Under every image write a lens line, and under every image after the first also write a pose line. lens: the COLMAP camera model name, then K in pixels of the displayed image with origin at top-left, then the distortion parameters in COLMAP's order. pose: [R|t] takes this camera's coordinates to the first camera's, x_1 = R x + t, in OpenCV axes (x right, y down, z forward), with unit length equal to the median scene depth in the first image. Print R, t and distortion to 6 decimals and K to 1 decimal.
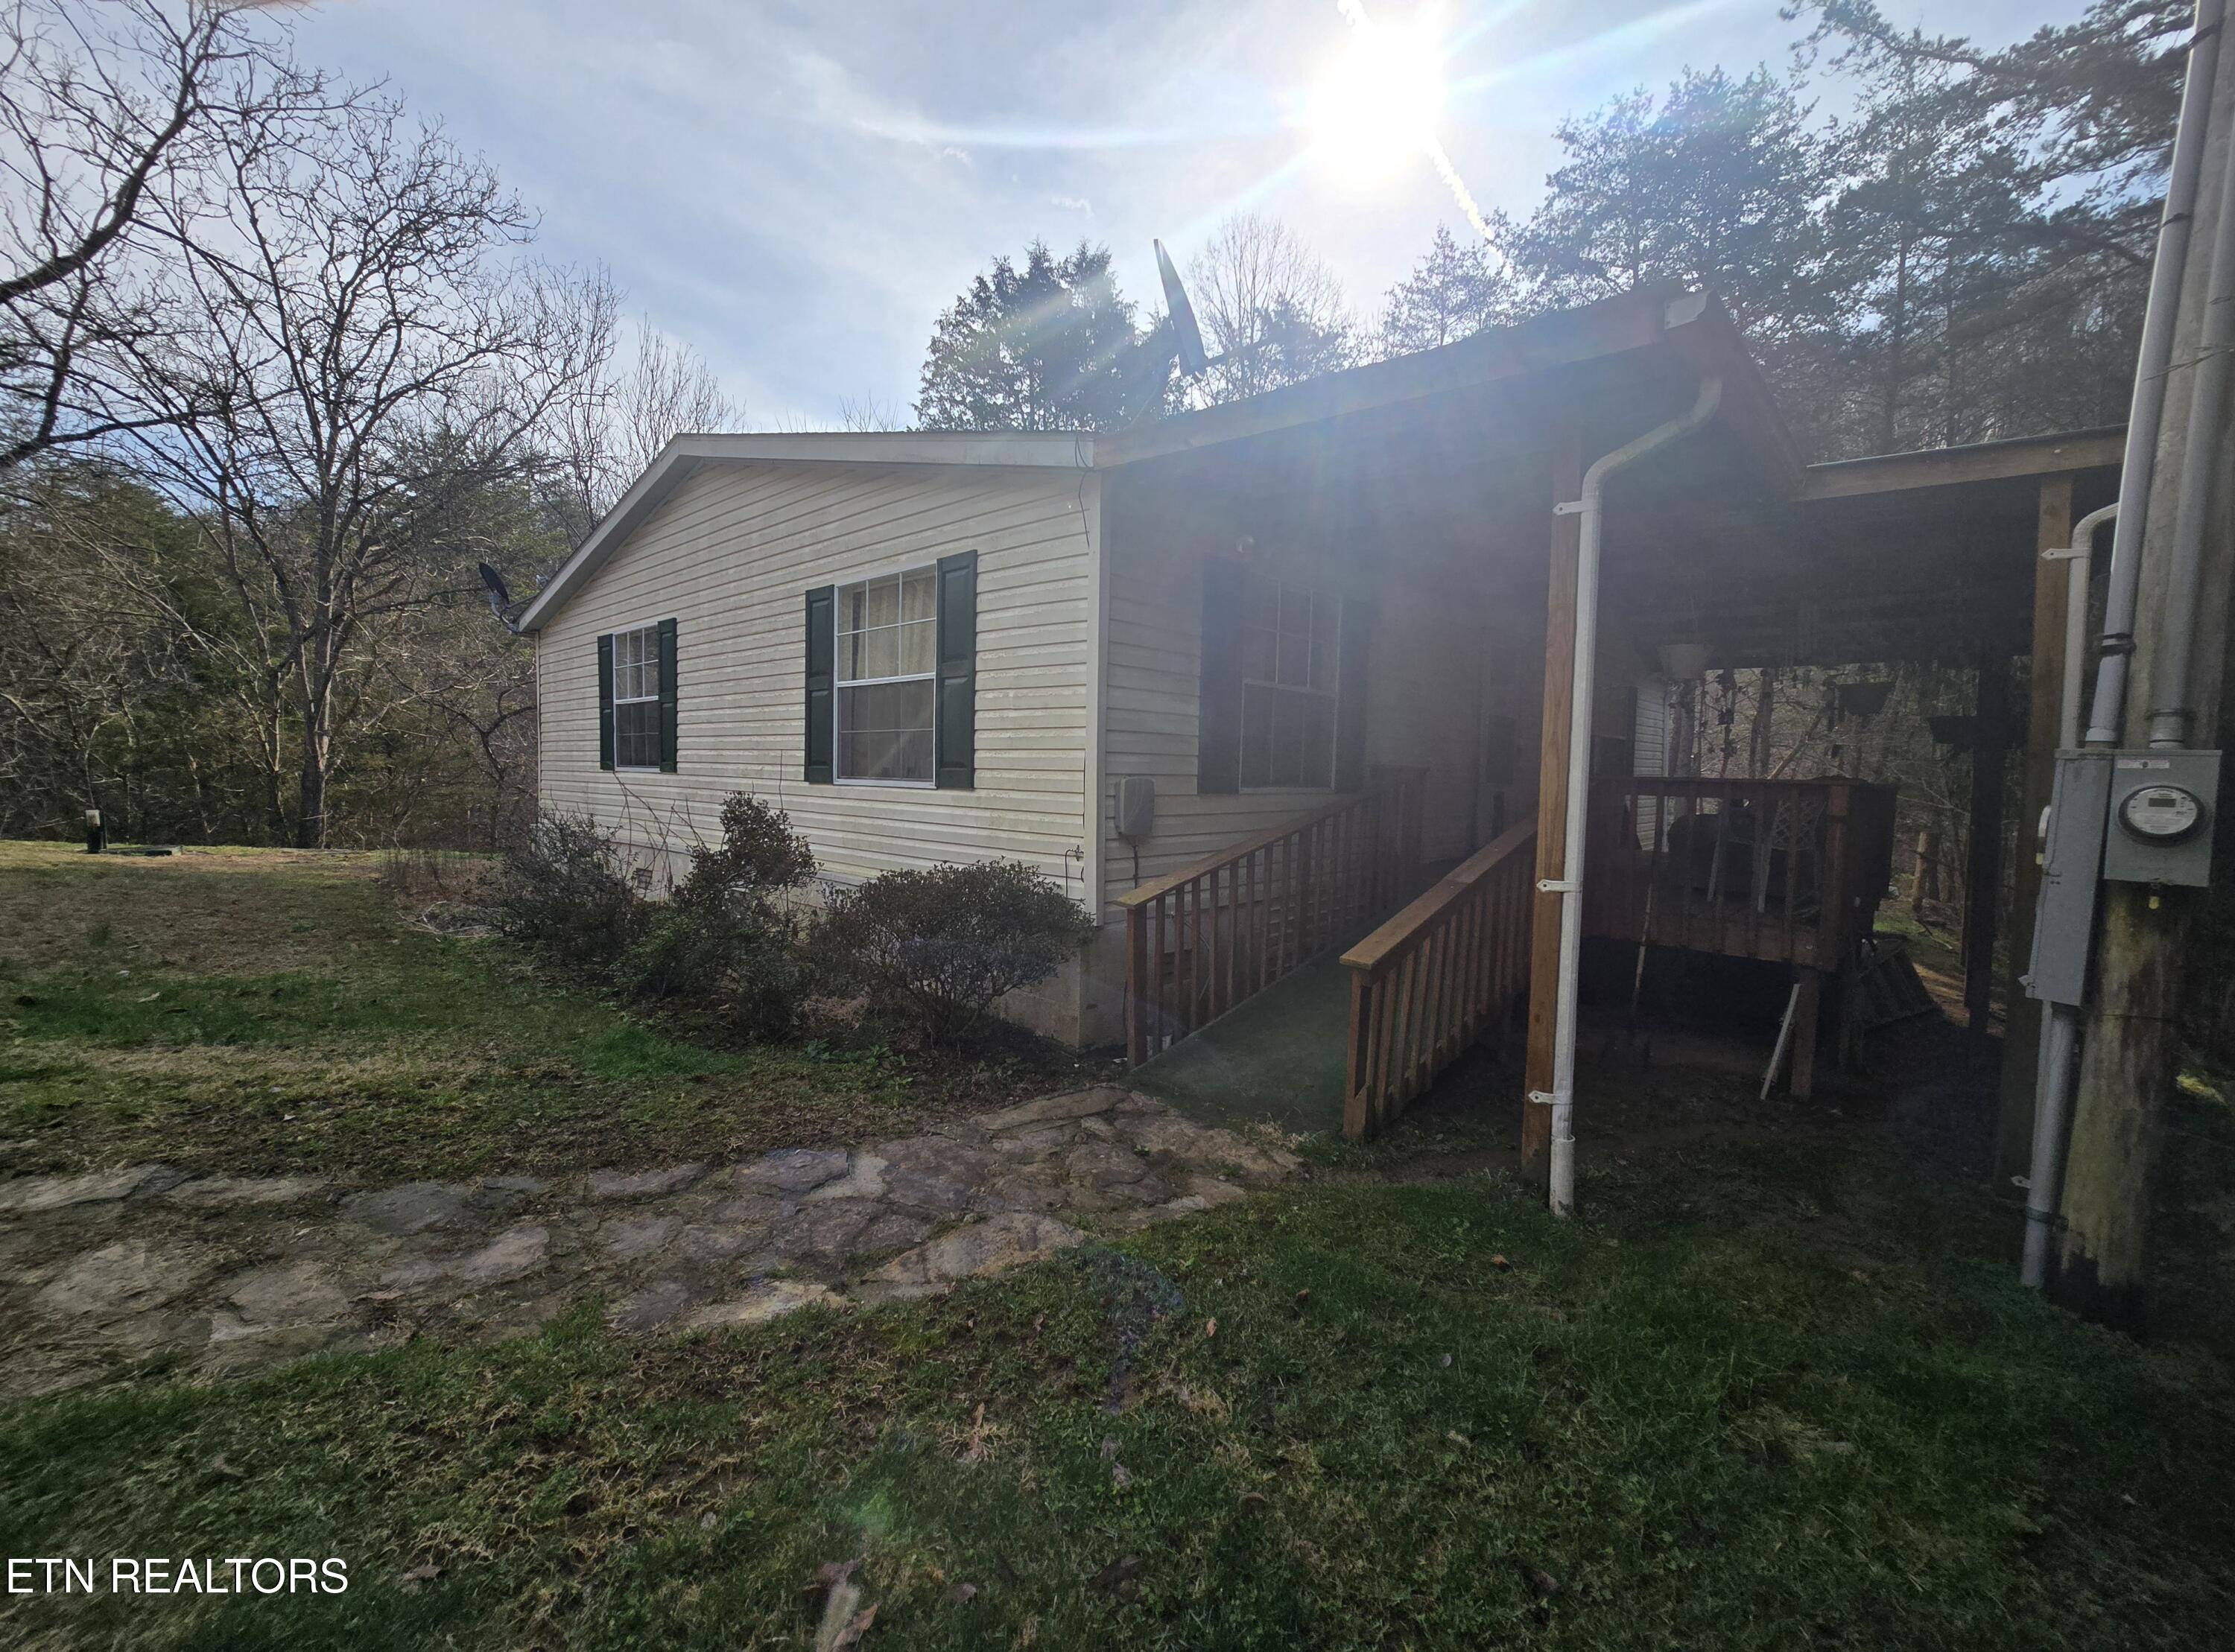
lens RADIAL K [[910.1, 0, 1128.4], [0, 910.1, 814.3], [0, 0, 1]] dist [-0.004181, 0.002256]
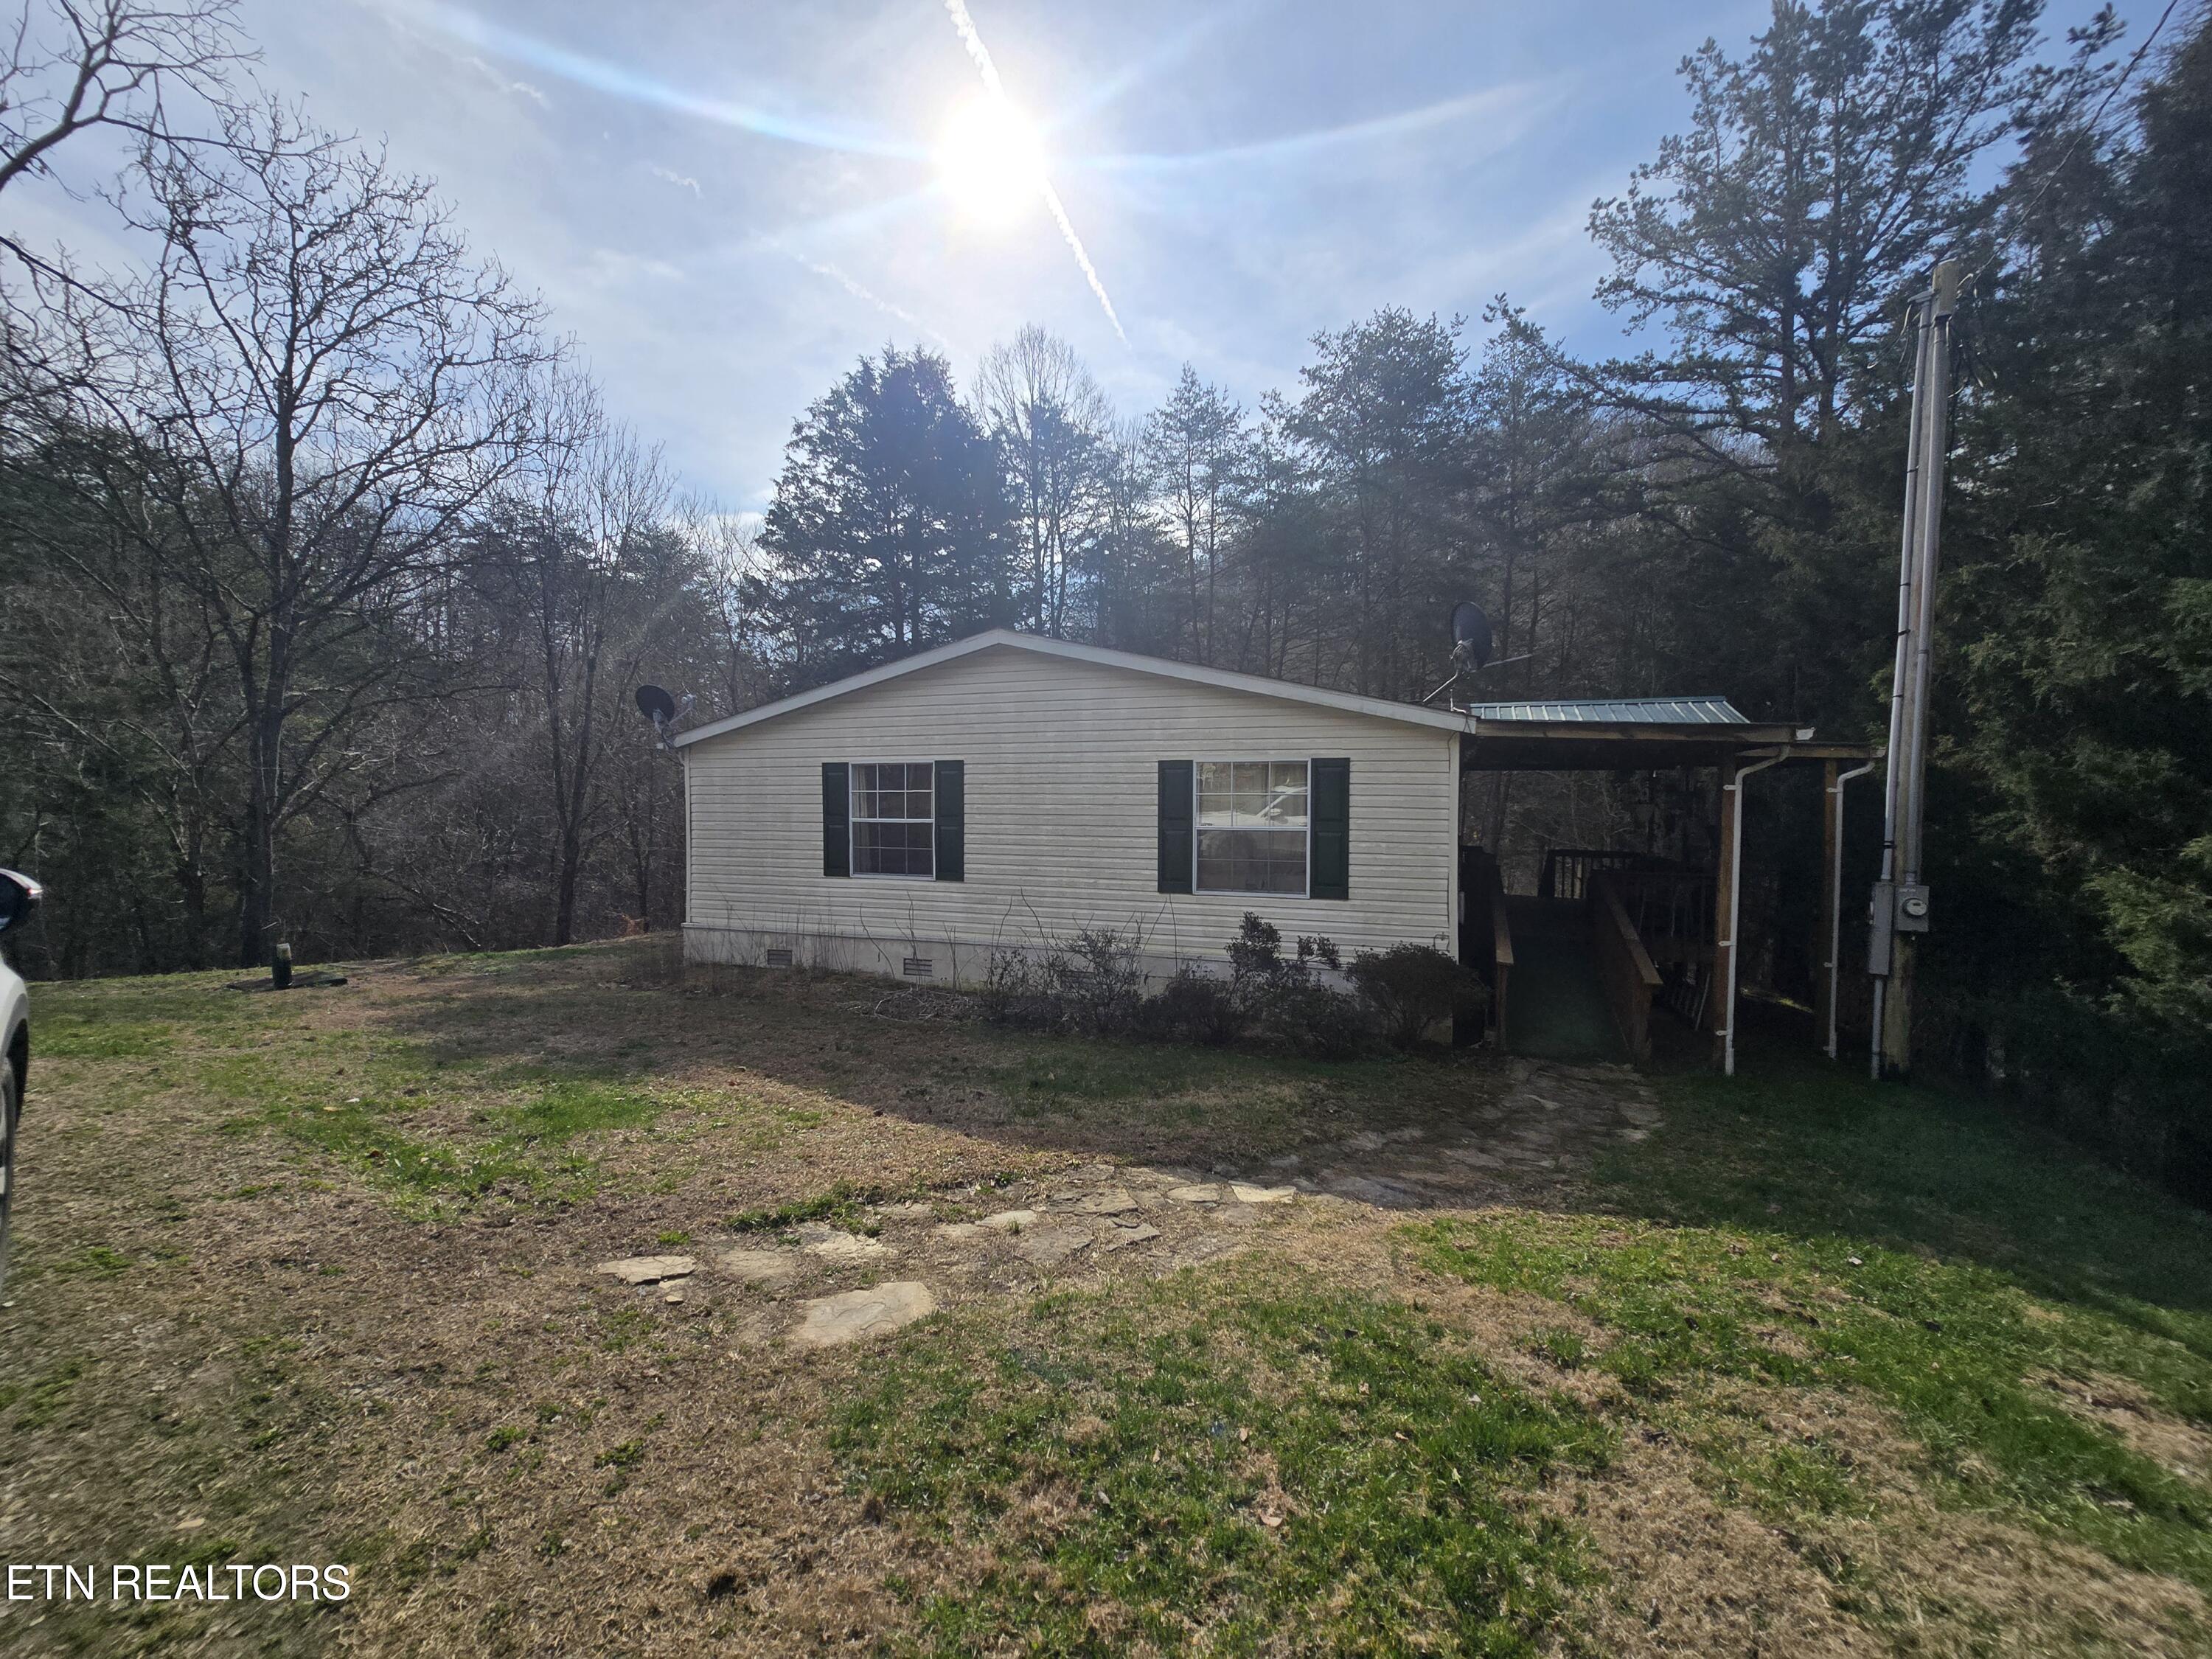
lens RADIAL K [[900.9, 0, 1104.7], [0, 900.9, 831.9], [0, 0, 1]] dist [-0.004181, 0.002256]
pose [[0.929538, -0.030467, 0.367464, -1.650012], [0.032370, 0.999475, 0.000985, -0.233134], [-0.367302, 0.010980, 0.930037, -0.519913]]
